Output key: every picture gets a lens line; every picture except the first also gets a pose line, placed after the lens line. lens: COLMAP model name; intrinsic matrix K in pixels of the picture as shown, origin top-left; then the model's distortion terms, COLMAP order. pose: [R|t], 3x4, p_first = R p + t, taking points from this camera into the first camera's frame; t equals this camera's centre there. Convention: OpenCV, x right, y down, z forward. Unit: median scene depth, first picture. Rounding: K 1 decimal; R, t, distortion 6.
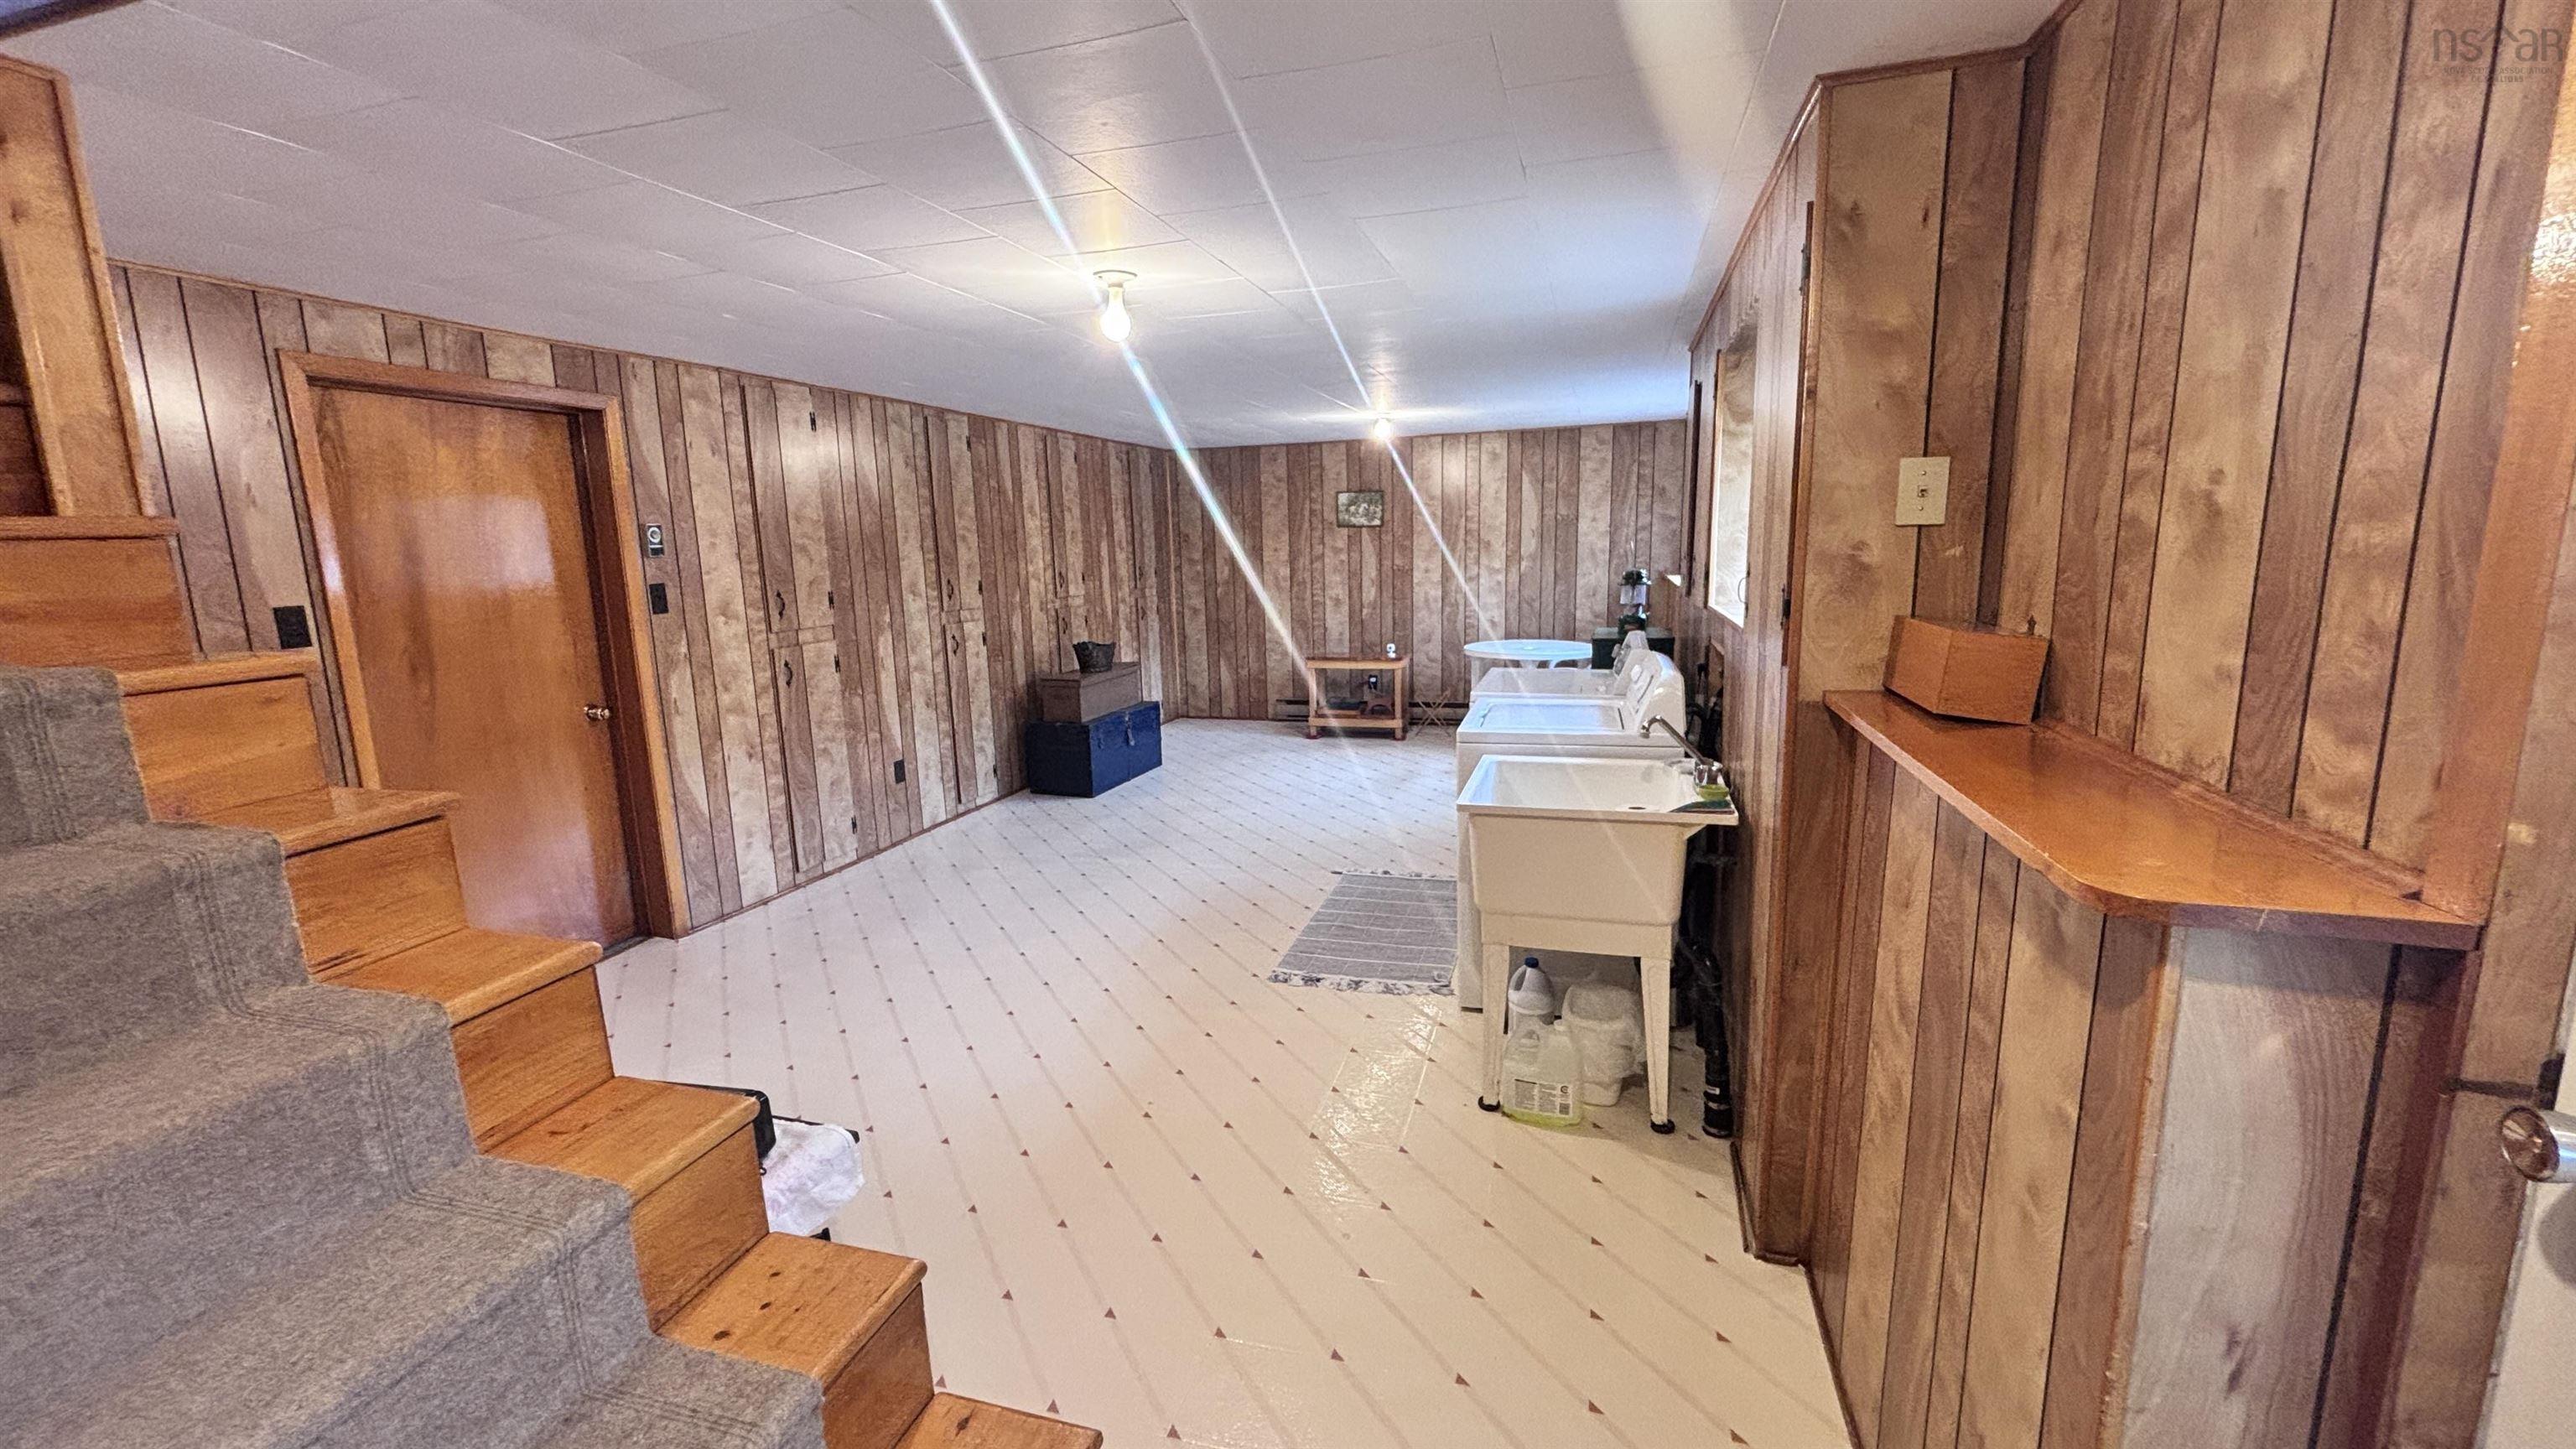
lens RADIAL K [[1052.1, 0, 1288.0], [0, 1052.1, 724.5], [0, 0, 1]] dist [0.000478, 0.000016]
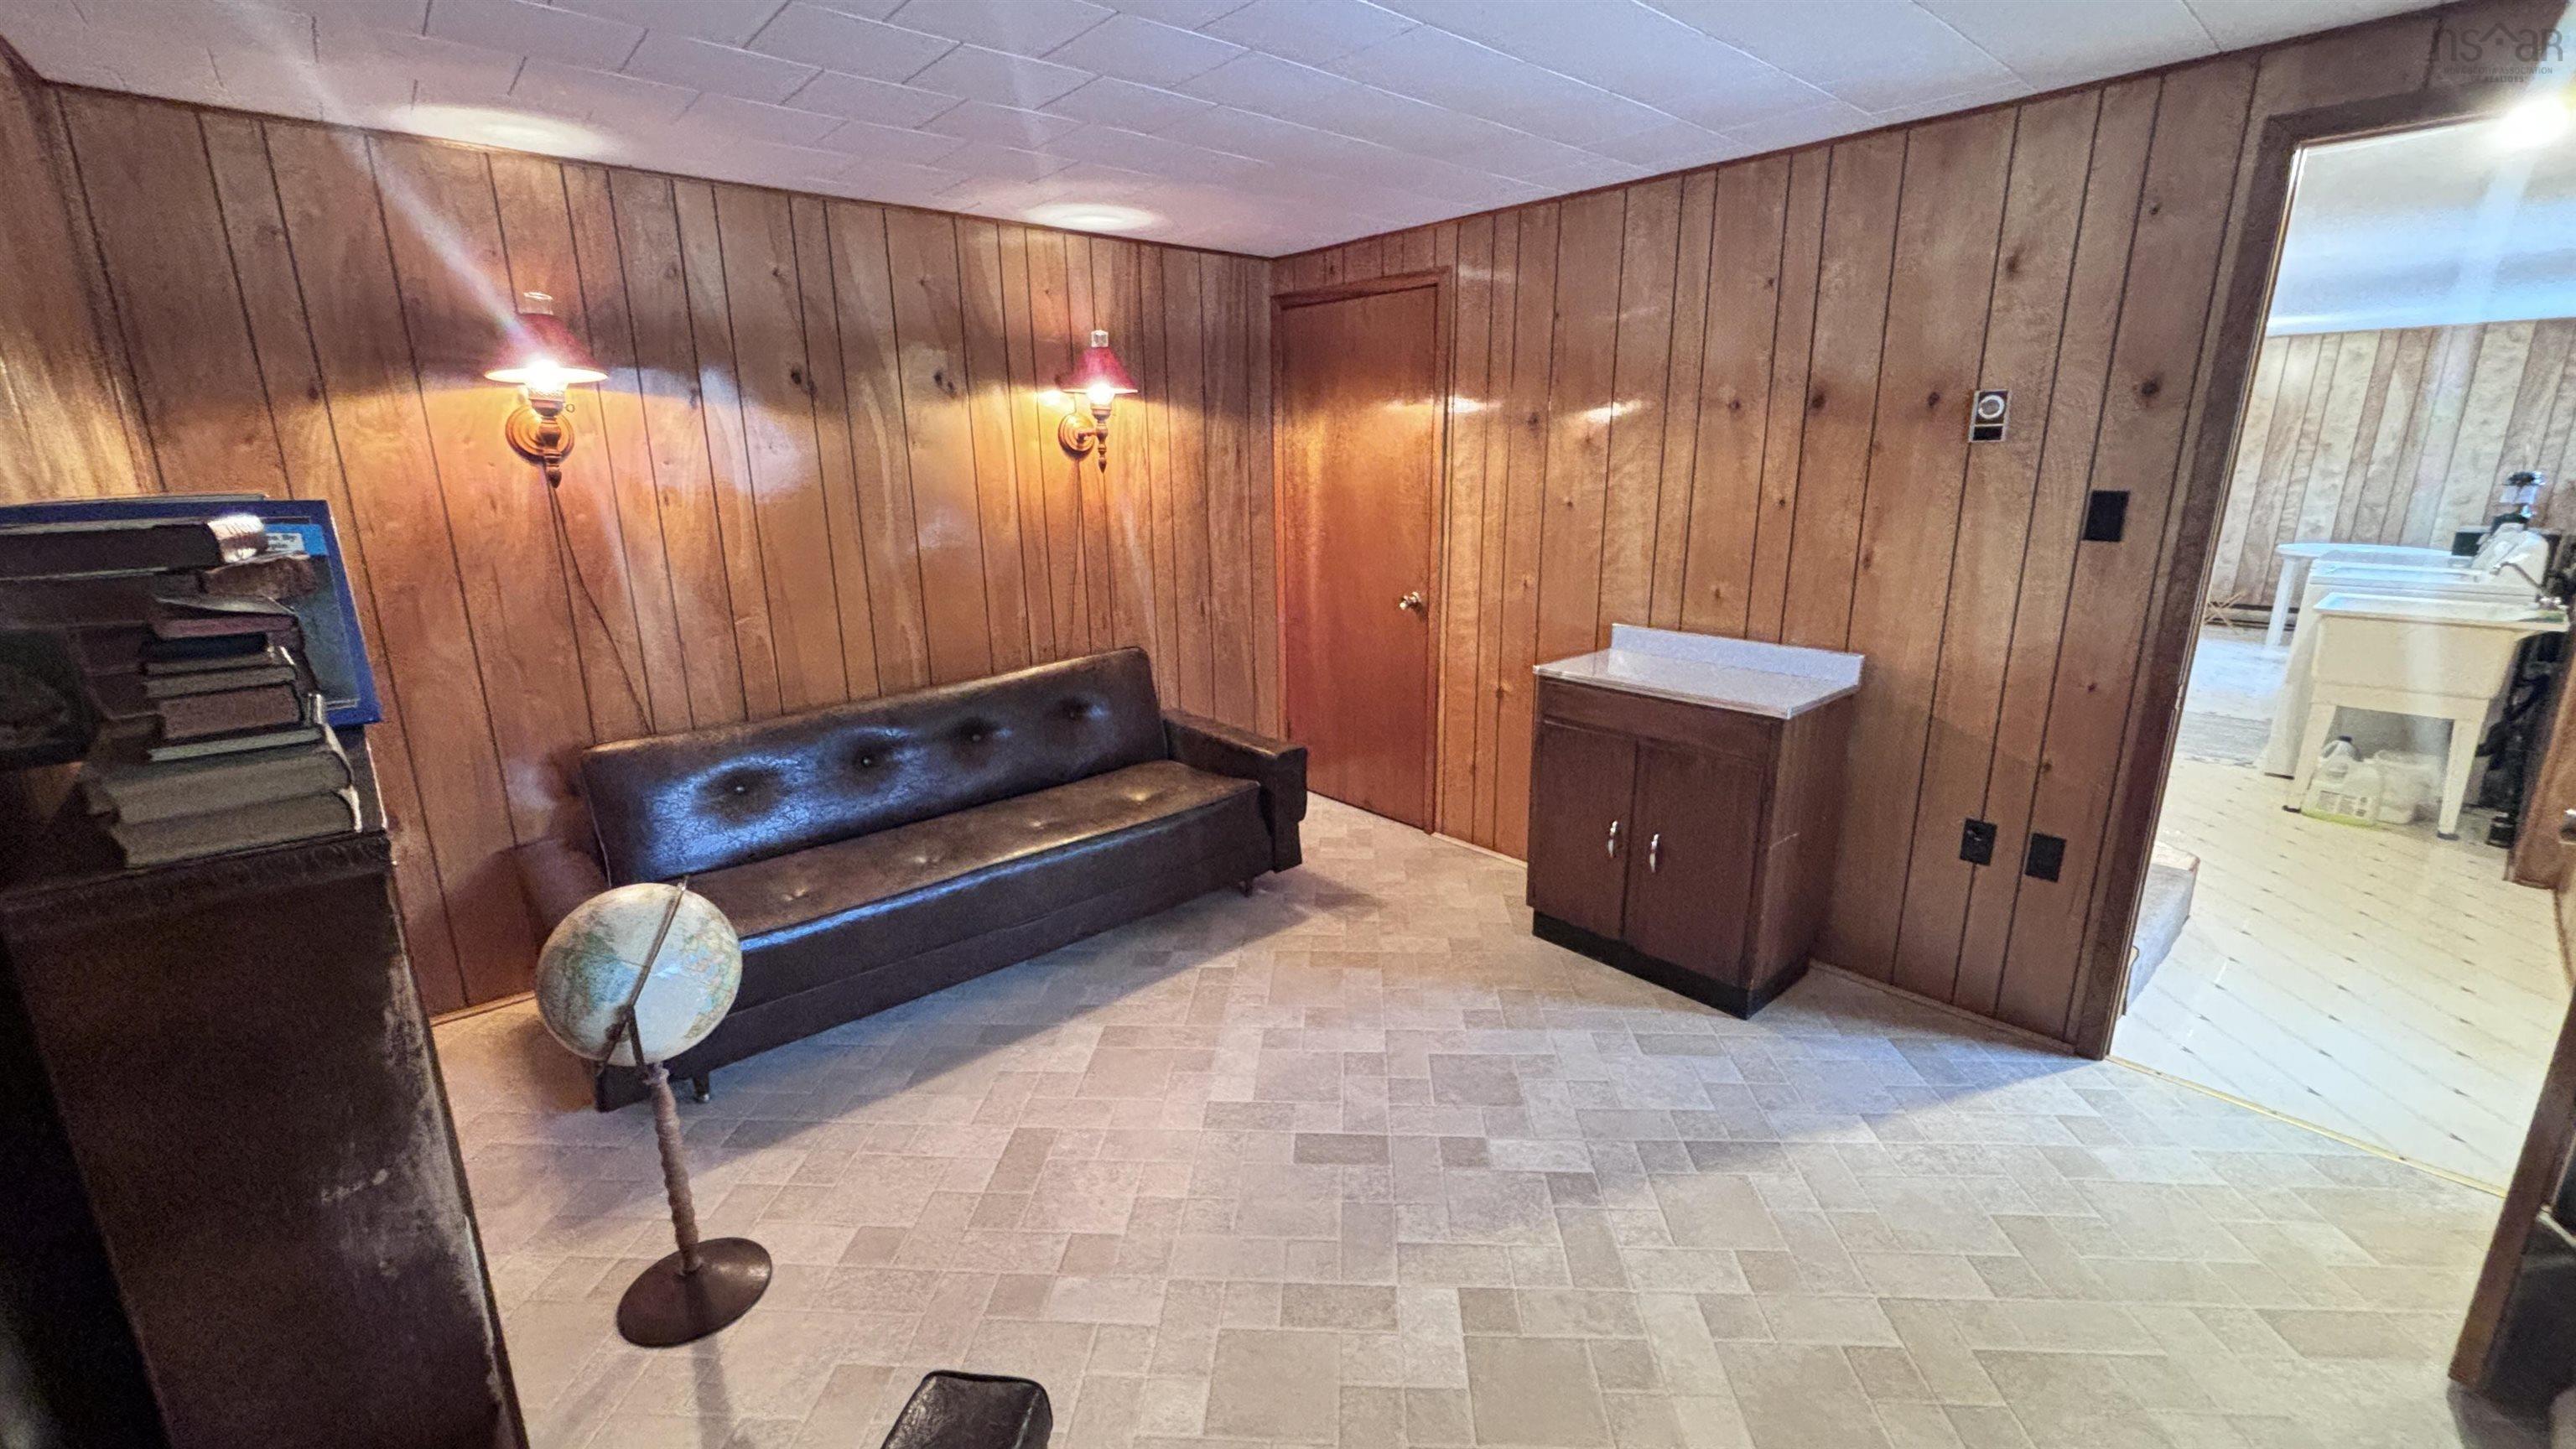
lens RADIAL K [[1052.1, 0, 1288.0], [0, 1052.1, 724.5], [0, 0, 1]] dist [0.000478, 0.000016]
pose [[0.850638, 0.153851, -0.502738, -0.203043], [-0.107276, 0.986899, 0.120506, 0.141413], [0.514692, -0.048576, 0.855998, -0.715457]]
